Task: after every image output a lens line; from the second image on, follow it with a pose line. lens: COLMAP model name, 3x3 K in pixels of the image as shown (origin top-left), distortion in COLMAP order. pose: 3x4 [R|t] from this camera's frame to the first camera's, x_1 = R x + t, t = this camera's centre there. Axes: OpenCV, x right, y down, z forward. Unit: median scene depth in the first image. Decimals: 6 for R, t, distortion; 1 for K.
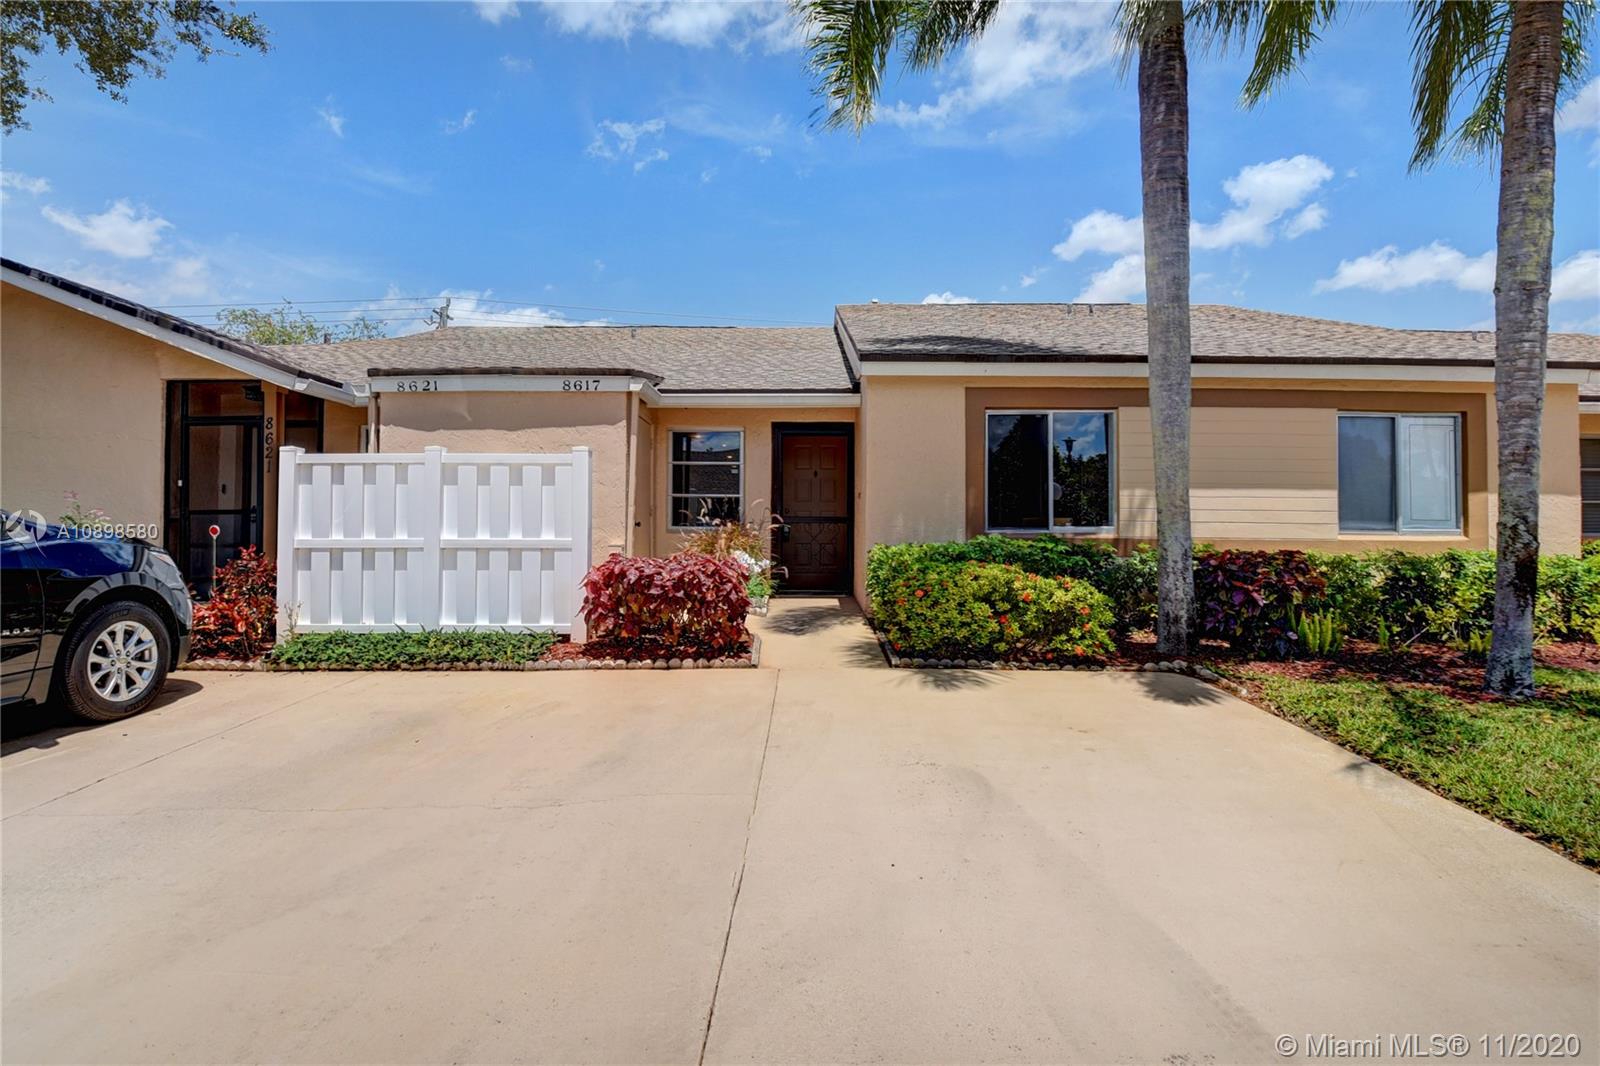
lens RADIAL K [[746.3, 0, 805.0], [0, 746.3, 533.1], [0, 0, 1]] dist [-0.021762, -0.000069]
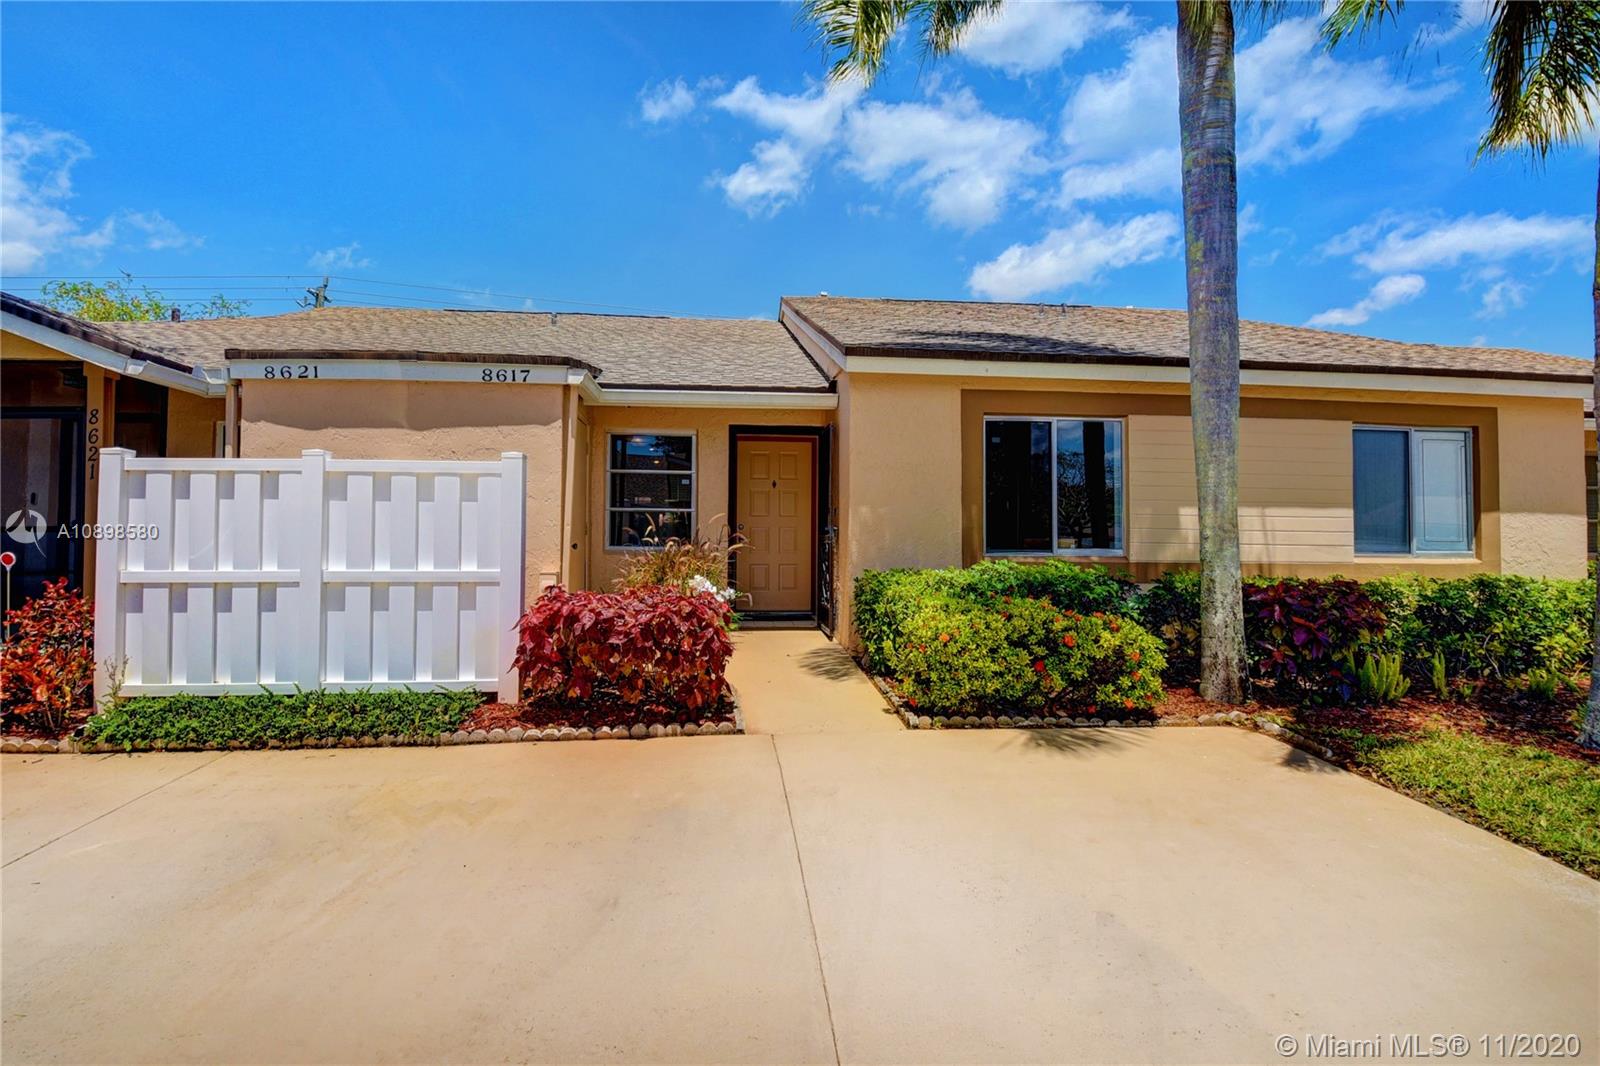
lens RADIAL K [[785.6, 0, 812.5], [0, 785.6, 535.8], [0, 0, 1]] dist [-0.018824, -0.008207]
pose [[0.993590, 0.001097, 0.113037, -0.073685], [-0.000320, 0.999976, -0.006887, -0.021209], [-0.113042, 0.006807, 0.993567, 0.132497]]
